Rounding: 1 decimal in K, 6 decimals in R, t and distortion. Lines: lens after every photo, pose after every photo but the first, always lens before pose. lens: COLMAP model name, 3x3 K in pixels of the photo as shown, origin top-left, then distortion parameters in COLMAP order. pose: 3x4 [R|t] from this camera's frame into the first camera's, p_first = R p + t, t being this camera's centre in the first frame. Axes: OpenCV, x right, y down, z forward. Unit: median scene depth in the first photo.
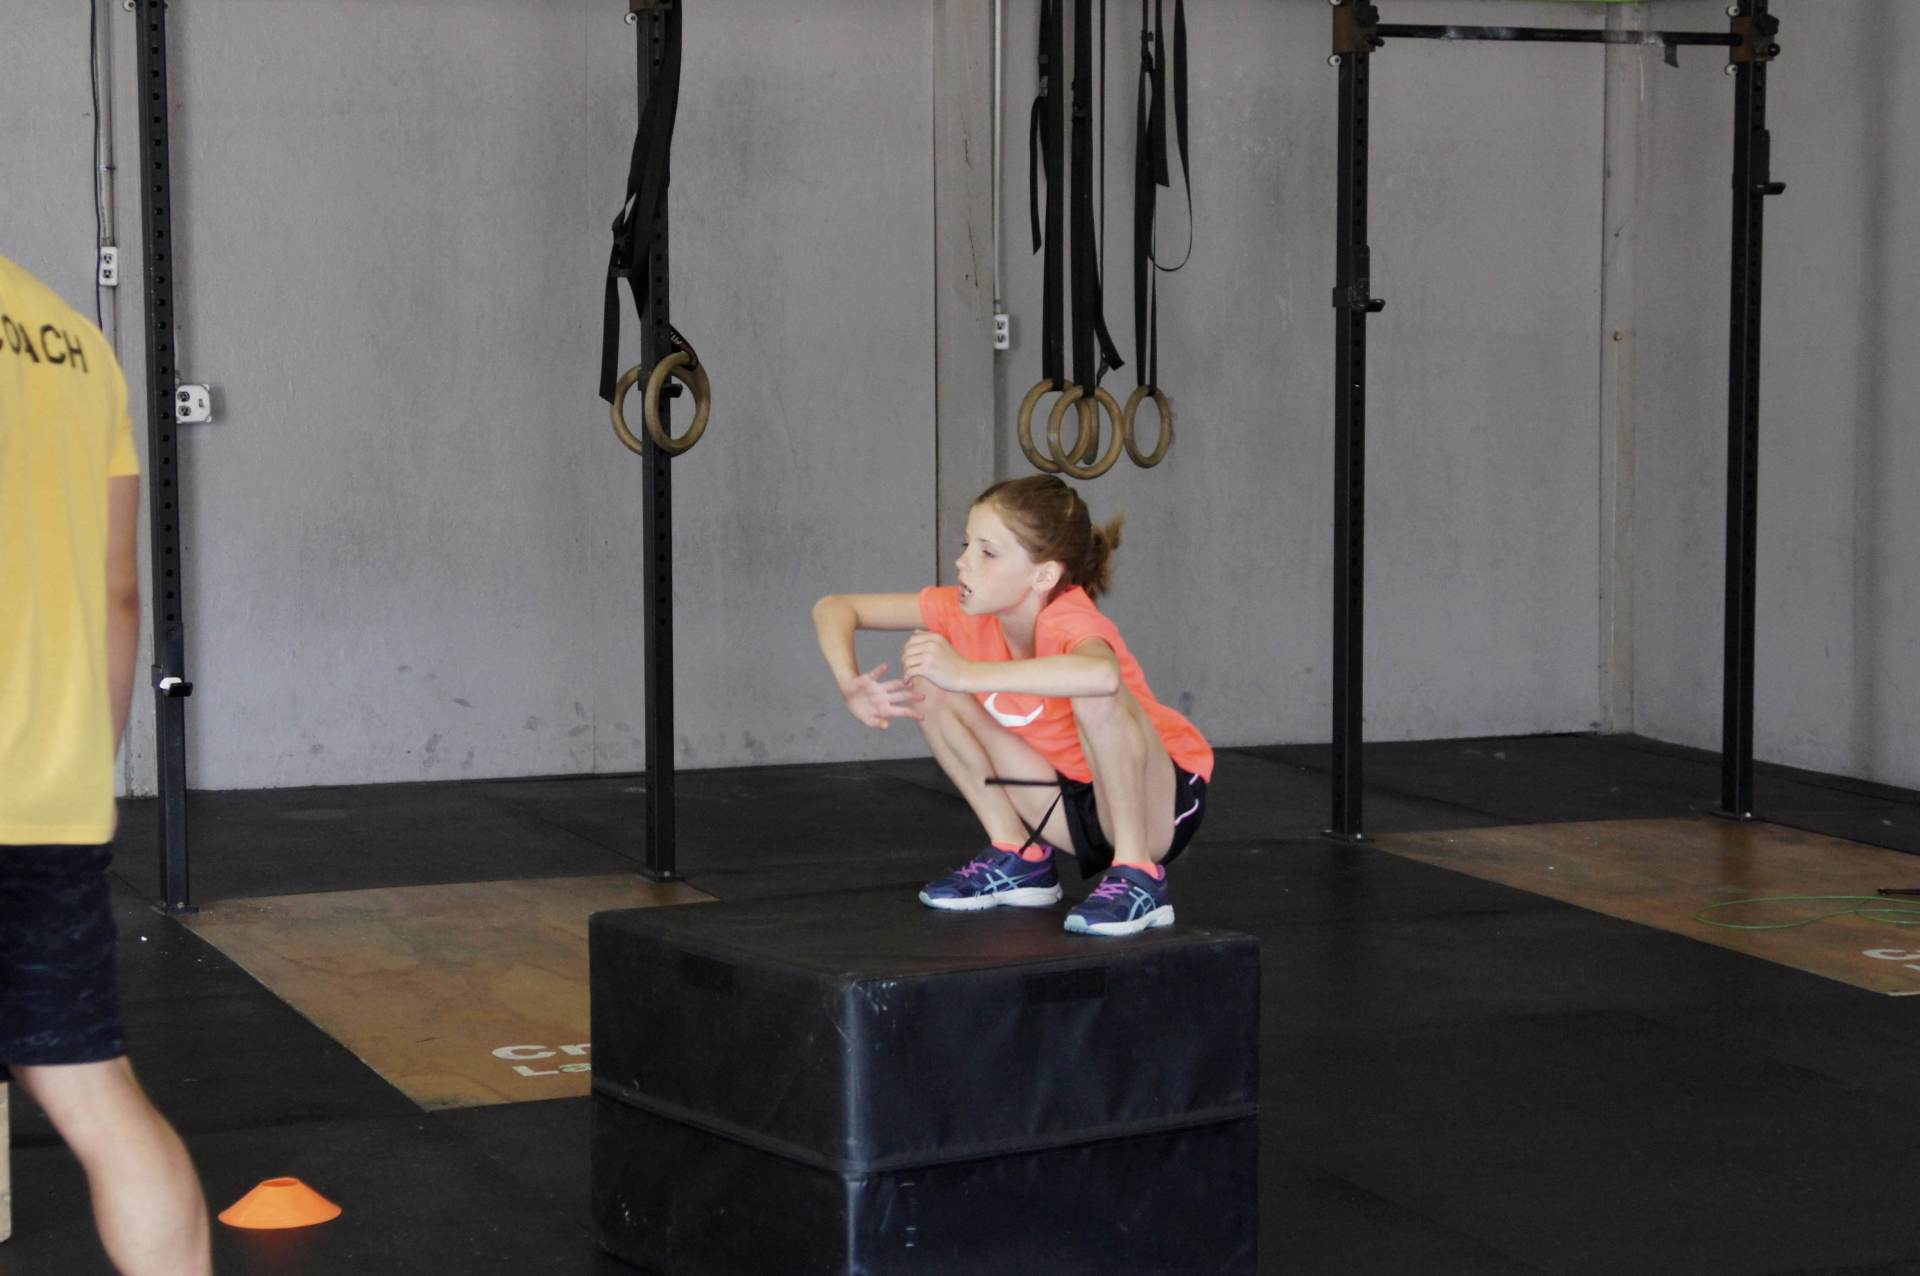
lens RADIAL K [[4057.7, 0, 963.3], [0, 4057.7, 649.1], [0, 0, 1]] dist [0.131575, 0.000000]
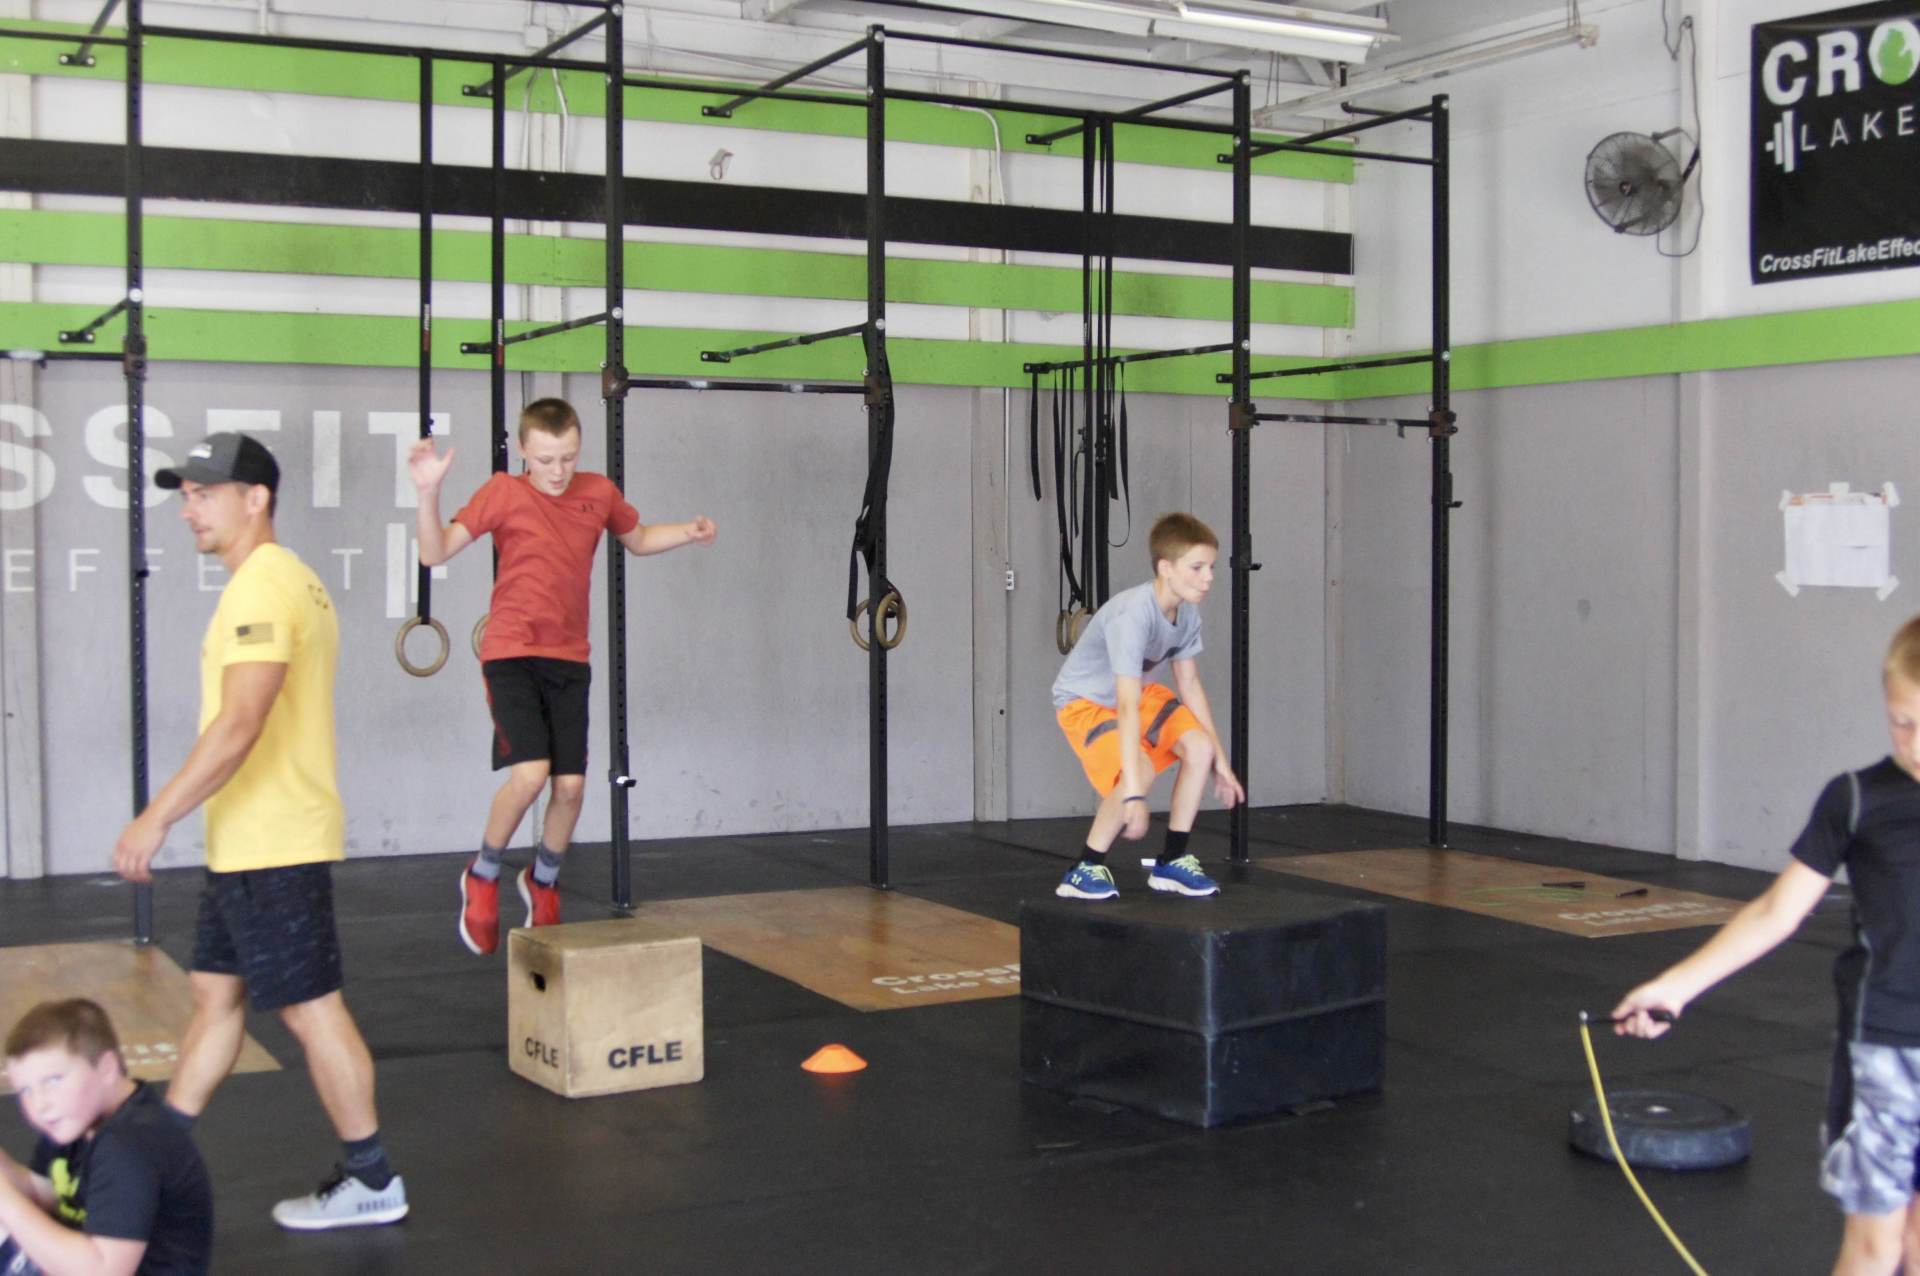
lens RADIAL K [[2438.2, 0, 940.5], [0, 2438.2, 621.0], [0, 0, 1]] dist [-0.097201, 0.000000]
pose [[0.995193, -0.001735, 0.097917, -0.142495], [0.007483, 0.998267, -0.058363, 0.001970], [-0.097646, 0.058816, 0.993482, -0.062442]]
